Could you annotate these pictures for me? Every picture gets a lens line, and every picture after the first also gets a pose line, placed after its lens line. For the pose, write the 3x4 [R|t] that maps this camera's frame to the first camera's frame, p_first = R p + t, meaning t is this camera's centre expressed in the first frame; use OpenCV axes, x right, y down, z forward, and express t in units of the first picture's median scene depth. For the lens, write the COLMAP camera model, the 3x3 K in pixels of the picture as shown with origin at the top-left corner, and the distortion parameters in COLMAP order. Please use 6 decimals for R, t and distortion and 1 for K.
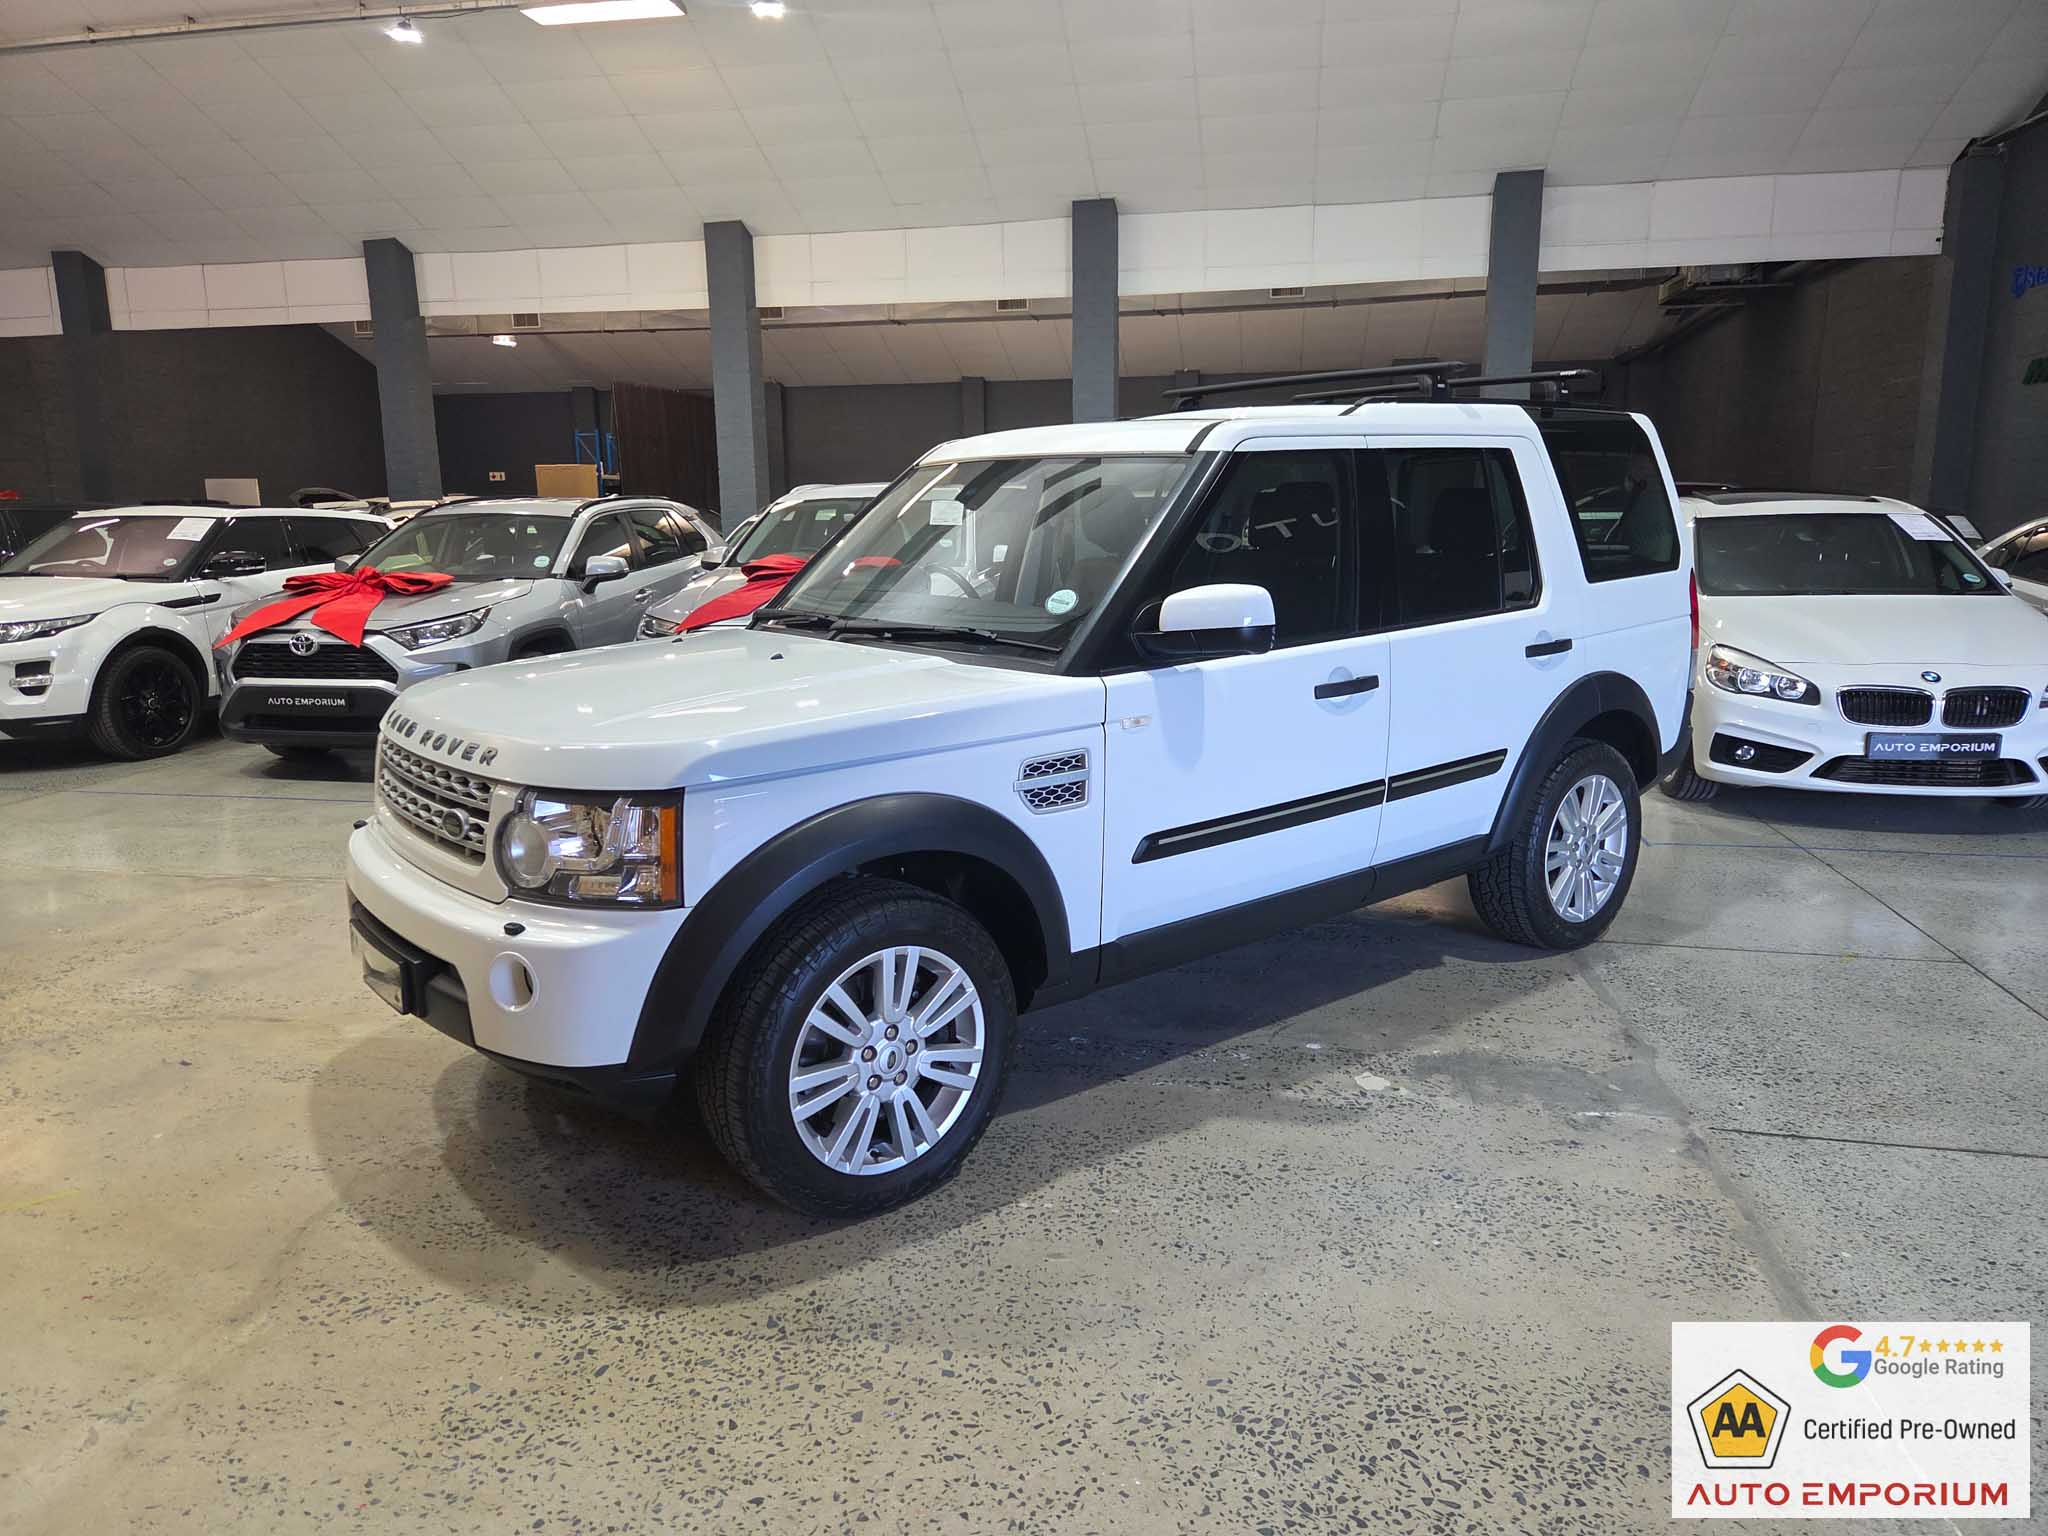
lens RADIAL K [[1372.0, 0, 1019.0], [0, 1372.0, 772.5], [0, 0, 1]] dist [0.064450, -0.056100]
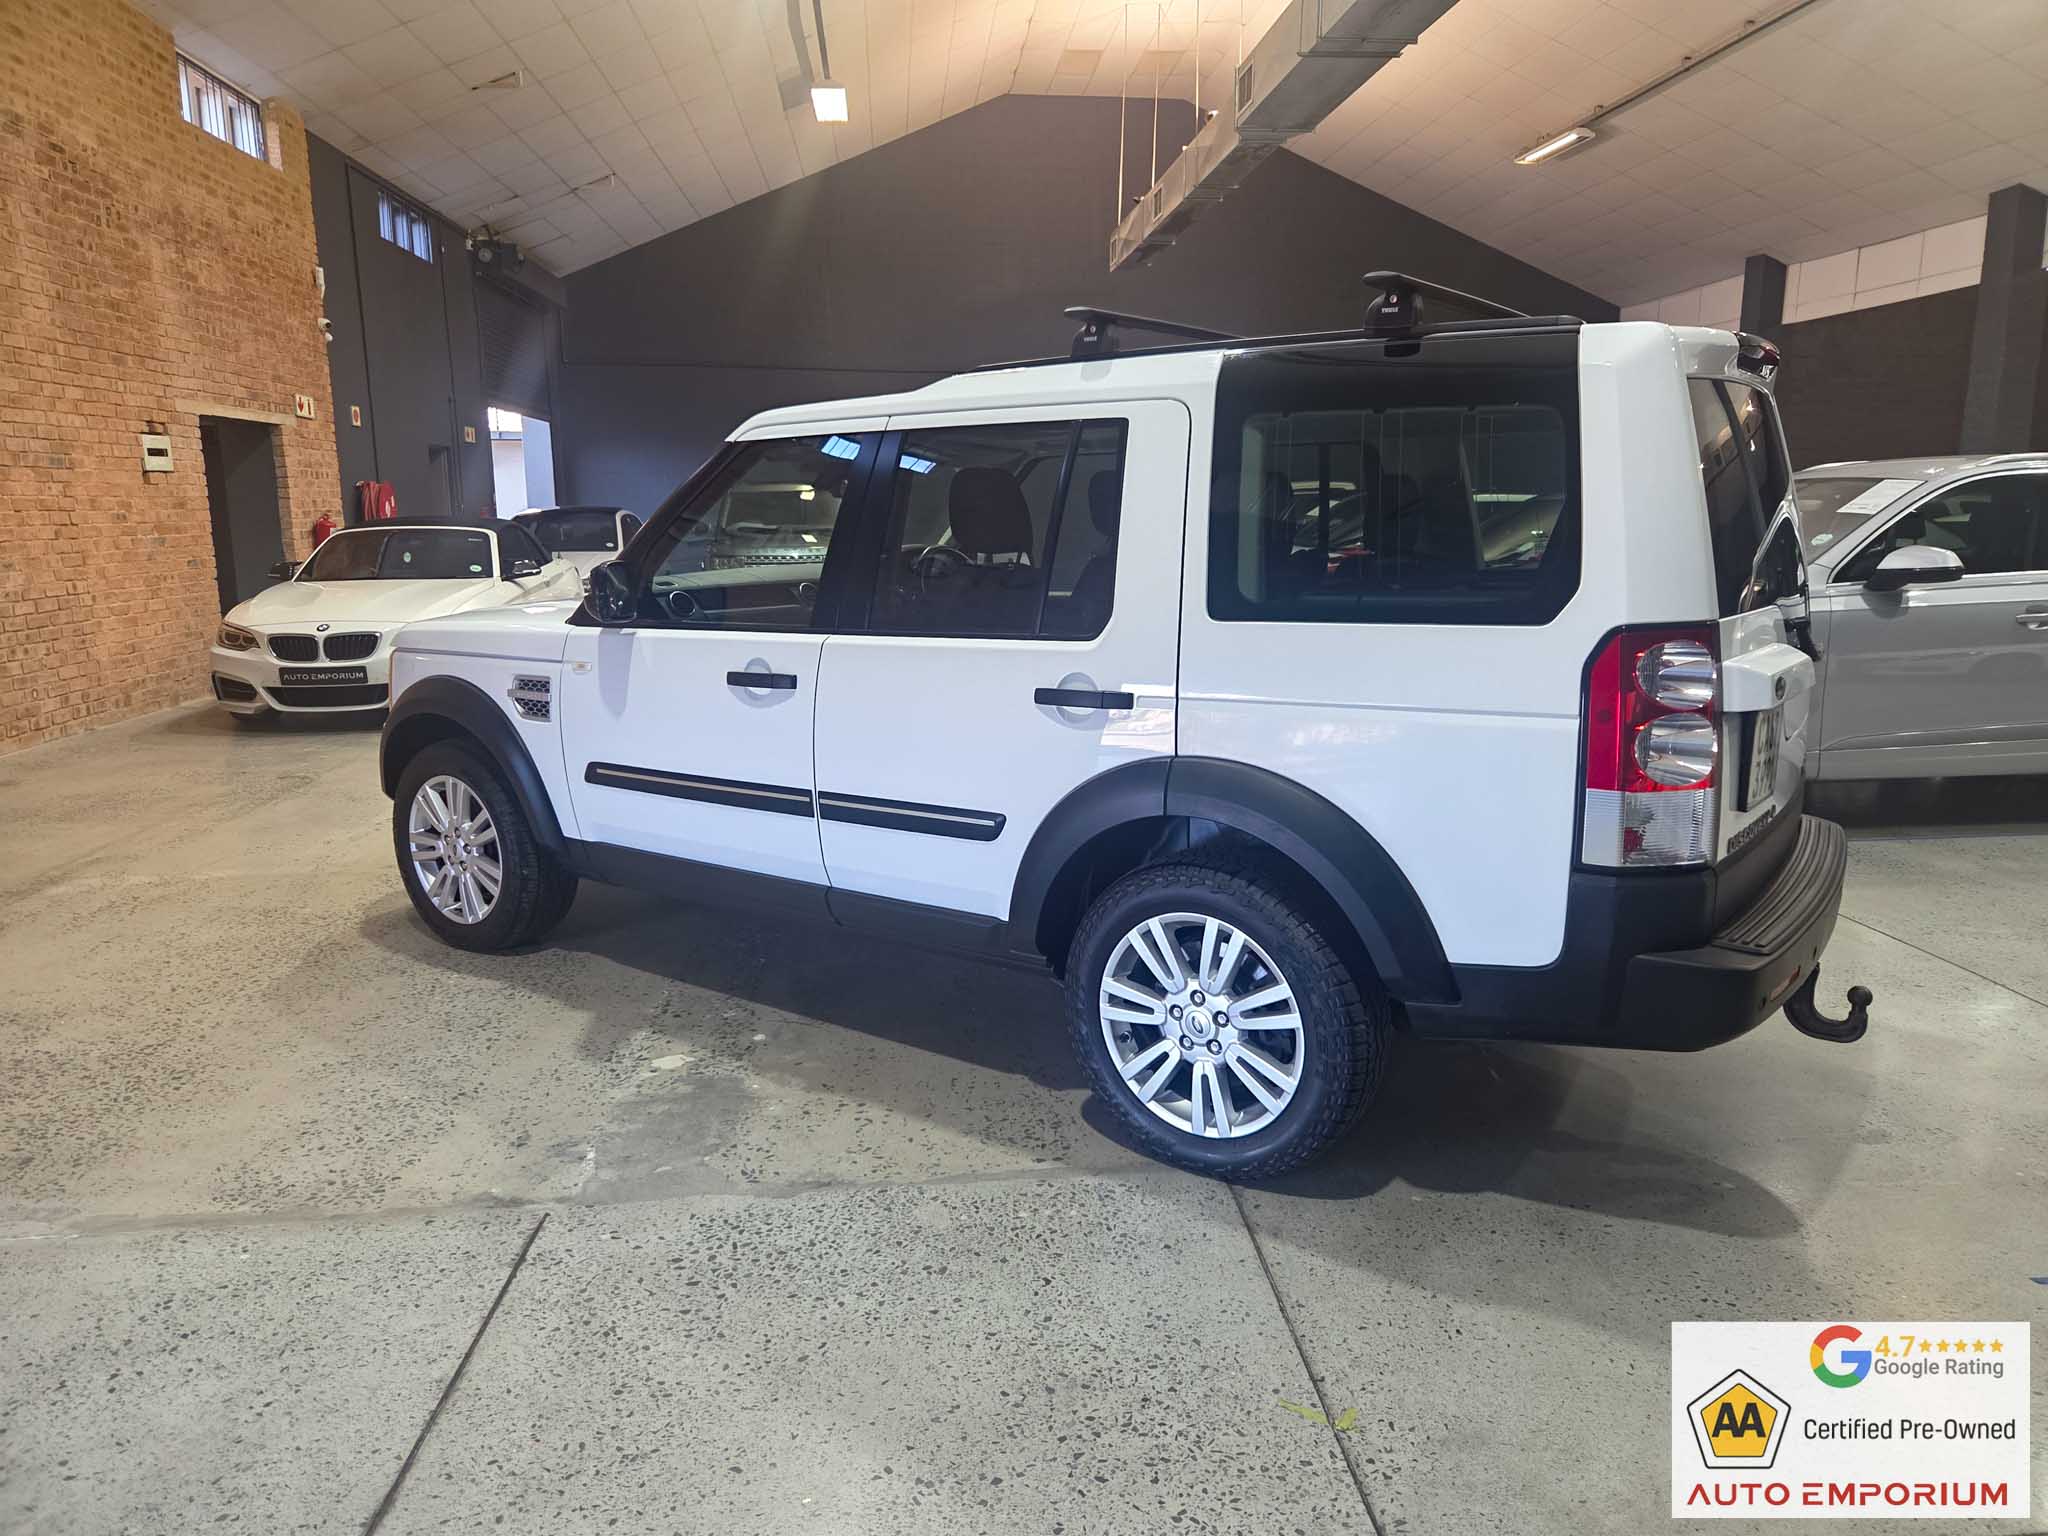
lens RADIAL K [[1376.3, 0, 1036.3], [0, 1376.3, 753.7], [0, 0, 1]] dist [0.060373, -0.055287]
pose [[0.284435, 0.182593, -0.941146, 1.189033], [-0.184727, 0.973737, 0.133088, -0.172613], [0.940730, 0.136000, 0.310695, 0.862908]]
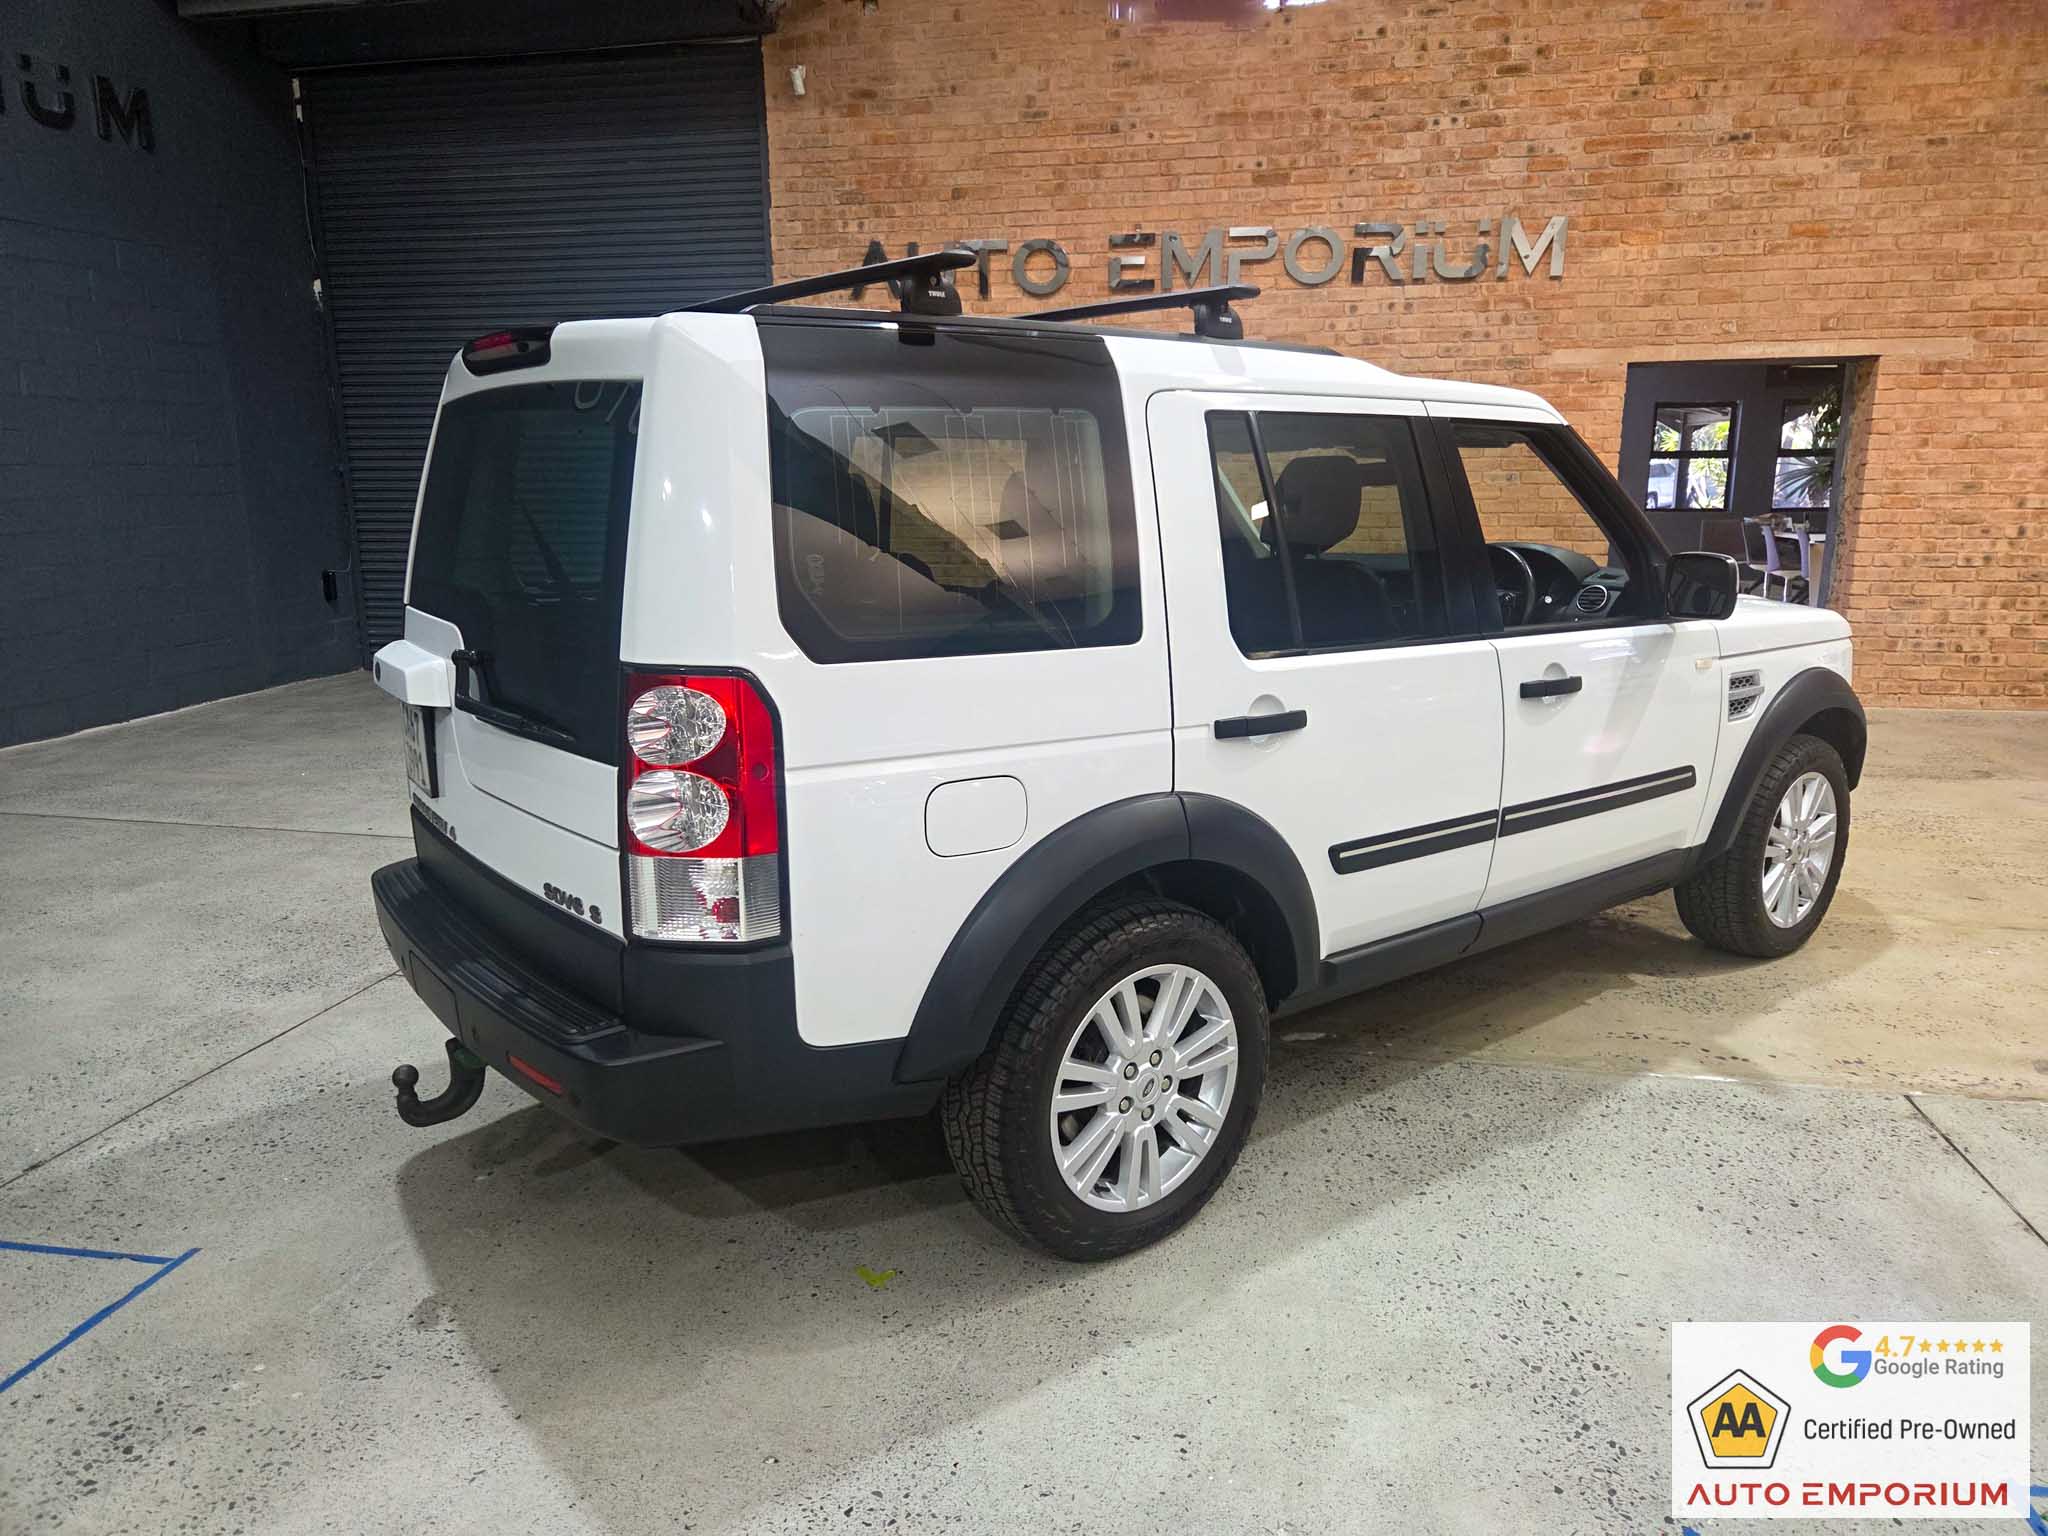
lens RADIAL K [[1372.0, 0, 1019.0], [0, 1372.0, 772.5], [0, 0, 1]] dist [0.064450, -0.056100]
pose [[-0.999726, 0.016718, 0.016405, 0.266337], [0.021882, 0.916423, 0.399612, -0.437451], [-0.008353, 0.399862, -0.916538, 2.162183]]
